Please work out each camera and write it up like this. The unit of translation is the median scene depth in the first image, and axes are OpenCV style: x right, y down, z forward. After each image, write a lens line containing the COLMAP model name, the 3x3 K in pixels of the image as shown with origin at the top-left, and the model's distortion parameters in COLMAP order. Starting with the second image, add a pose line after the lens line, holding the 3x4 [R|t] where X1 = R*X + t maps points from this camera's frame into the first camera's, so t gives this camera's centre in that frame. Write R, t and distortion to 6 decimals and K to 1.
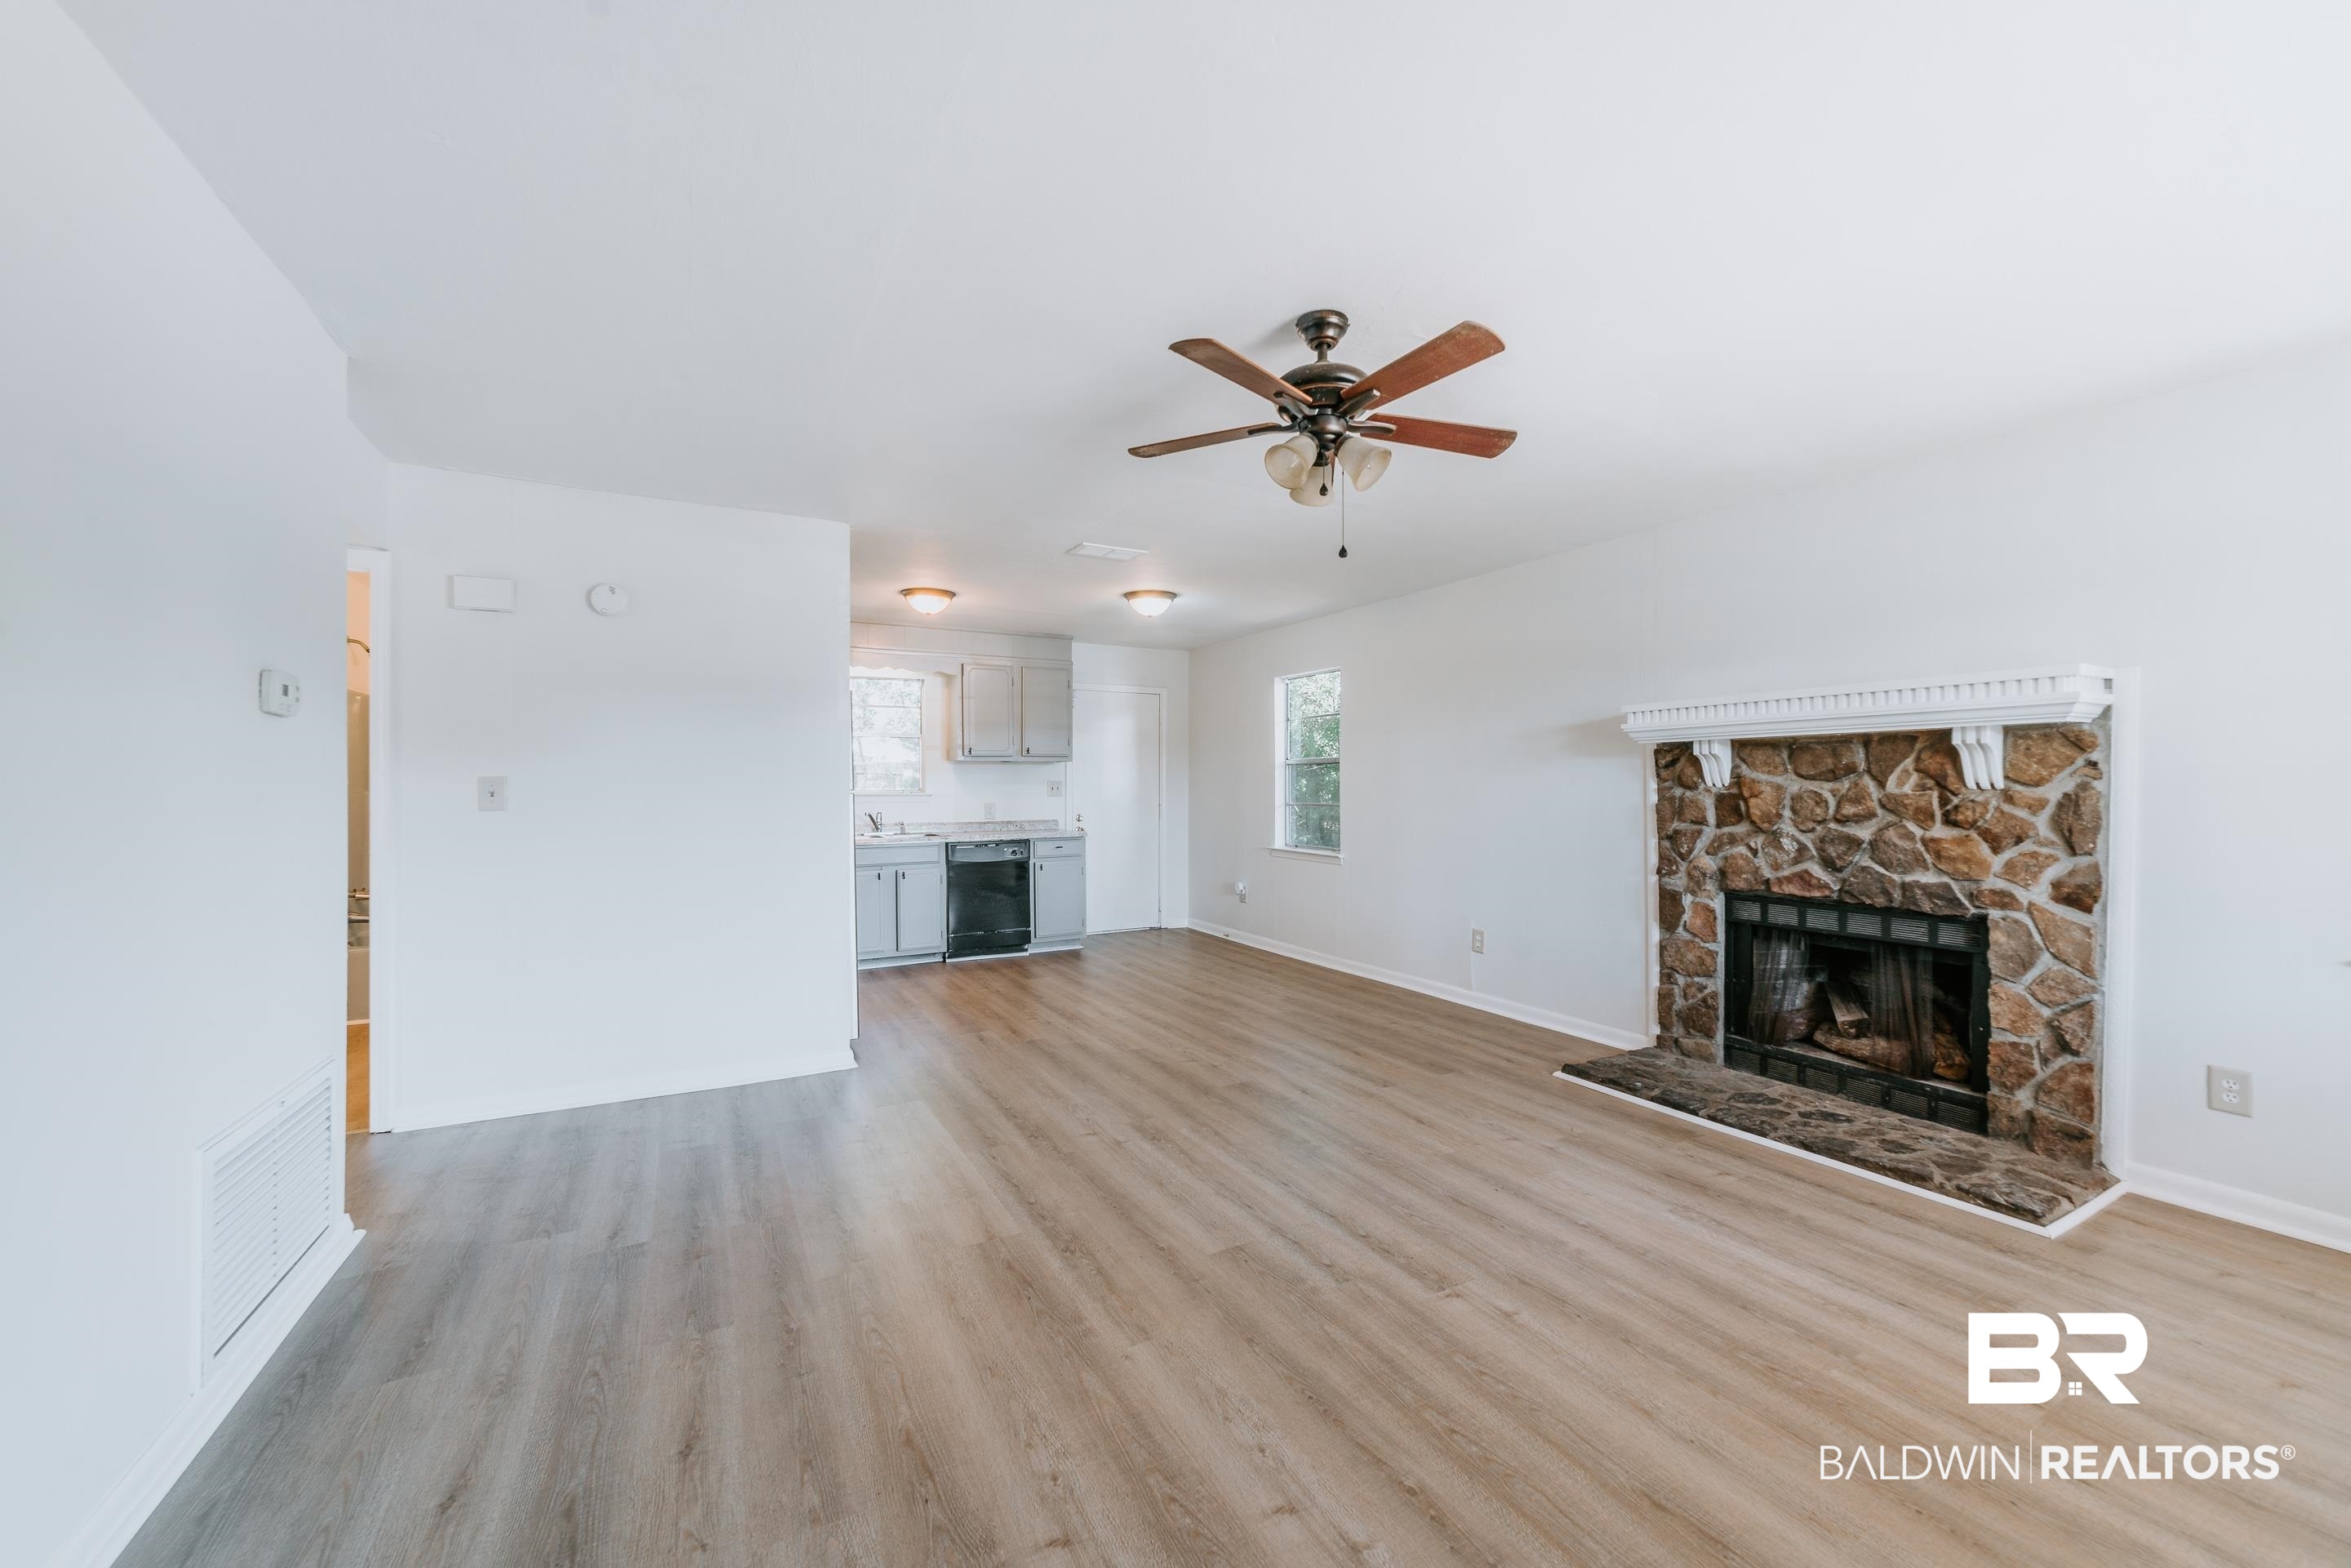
lens RADIAL K [[907.2, 0, 1191.2], [0, 907.2, 785.5], [0, 0, 1]] dist [-0.017603, 0.006687]
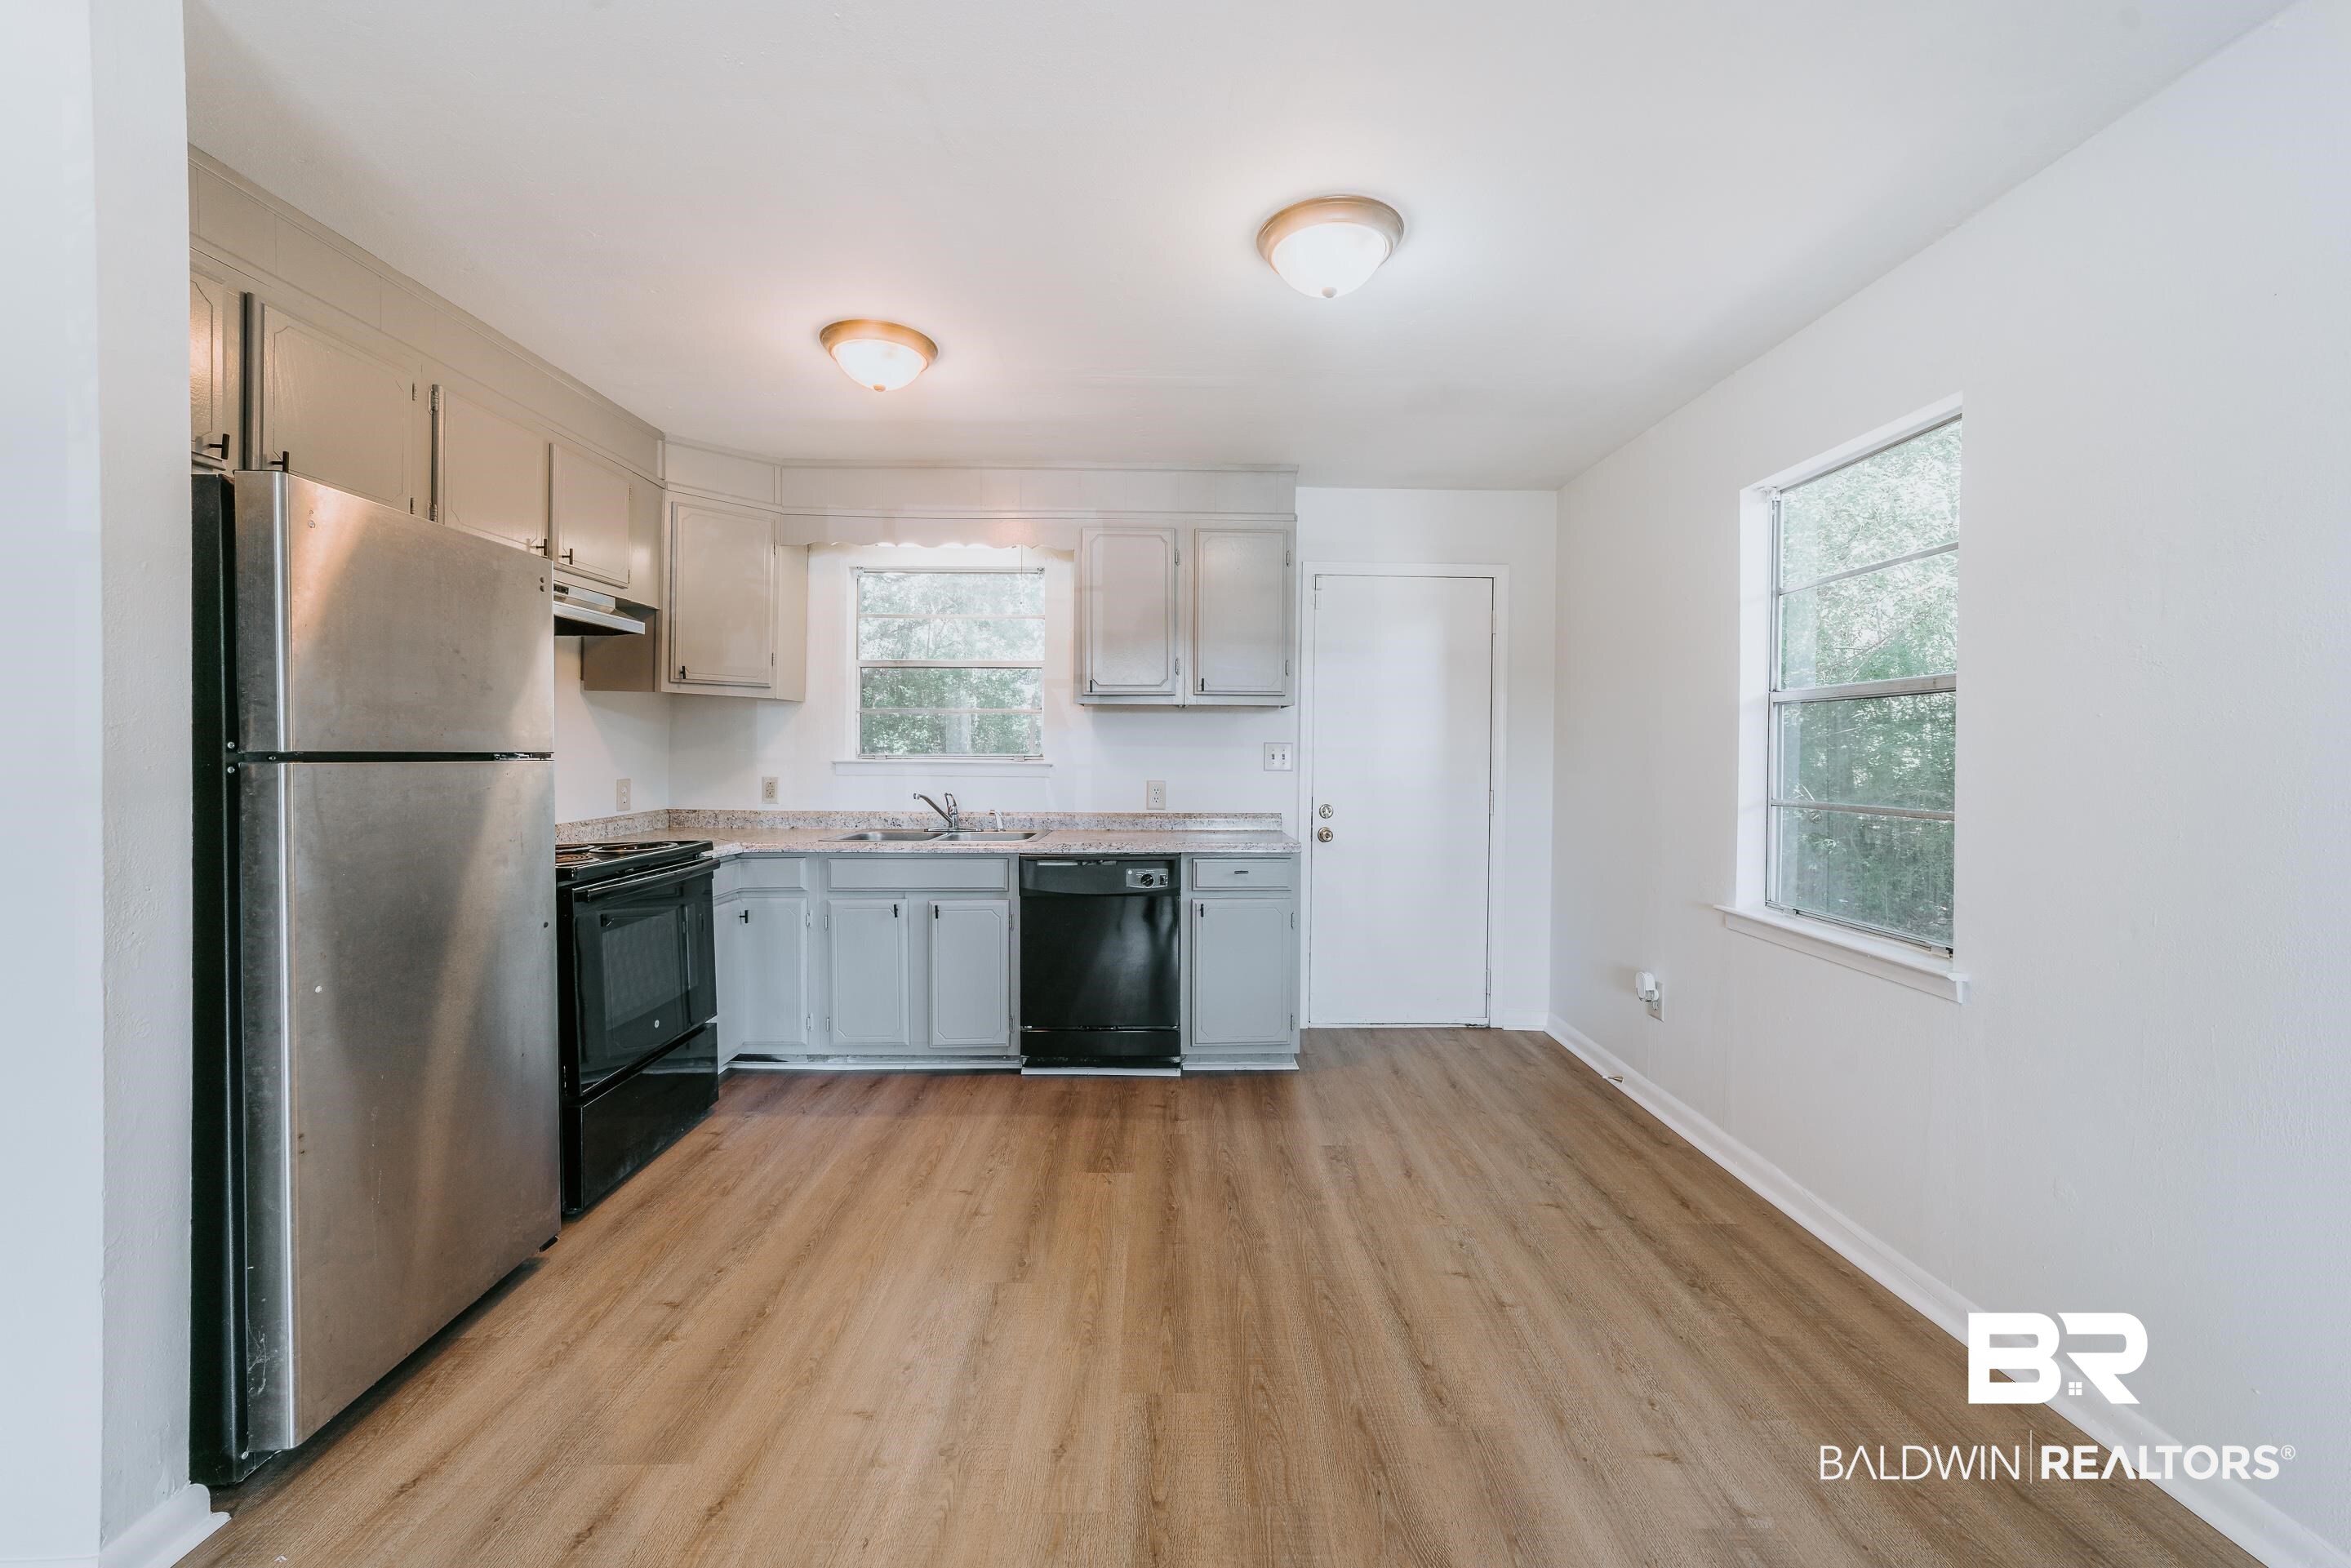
lens RADIAL K [[931.7, 0, 1176.3], [0, 931.7, 751.4], [0, 0, 1]] dist [0.013578, -0.000007]
pose [[0.875255, 0.005280, -0.483634, 0.153489], [-0.006210, 0.999981, -0.000322, 0.001381], [0.483623, 0.003285, 0.875270, 1.040845]]
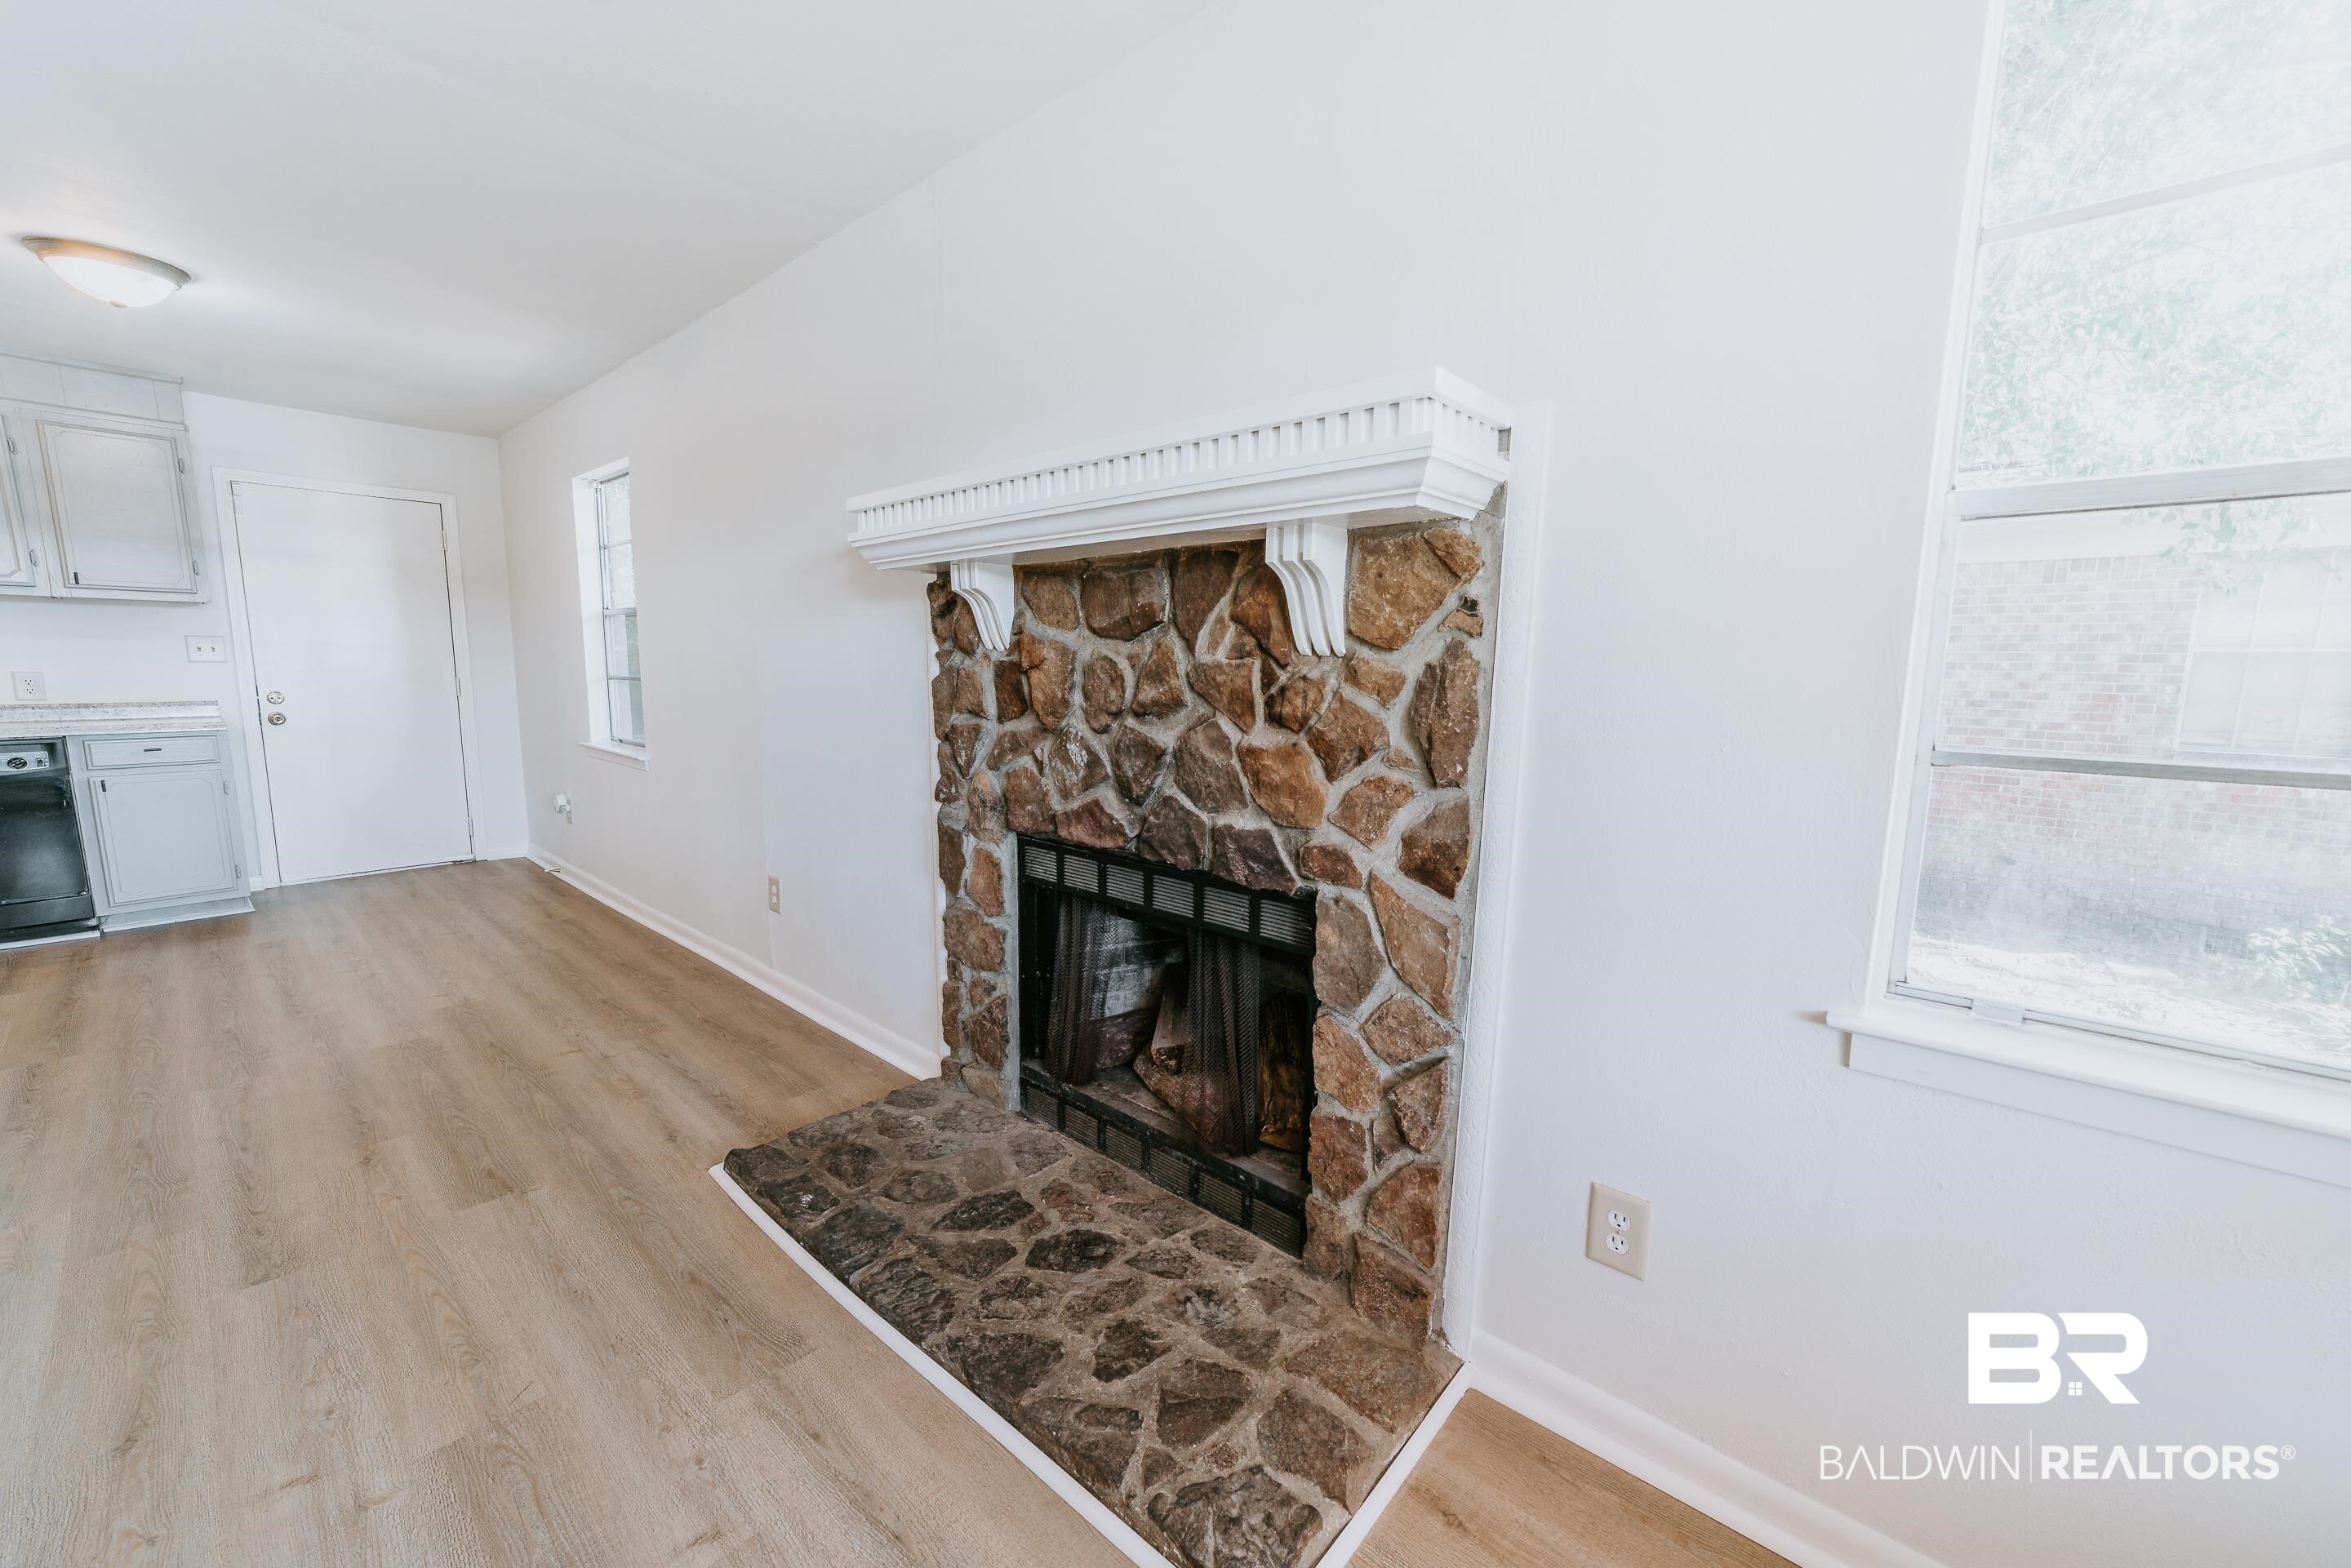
lens RADIAL K [[907.2, 0, 1188.3], [0, 907.2, 789.2], [0, 0, 1]] dist [-0.017603, 0.006687]
pose [[0.943061, -0.035411, 0.330730, 0.577230], [-0.012523, 0.989832, 0.141688, 0.006484], [-0.332385, -0.137762, 0.933028, 0.478930]]
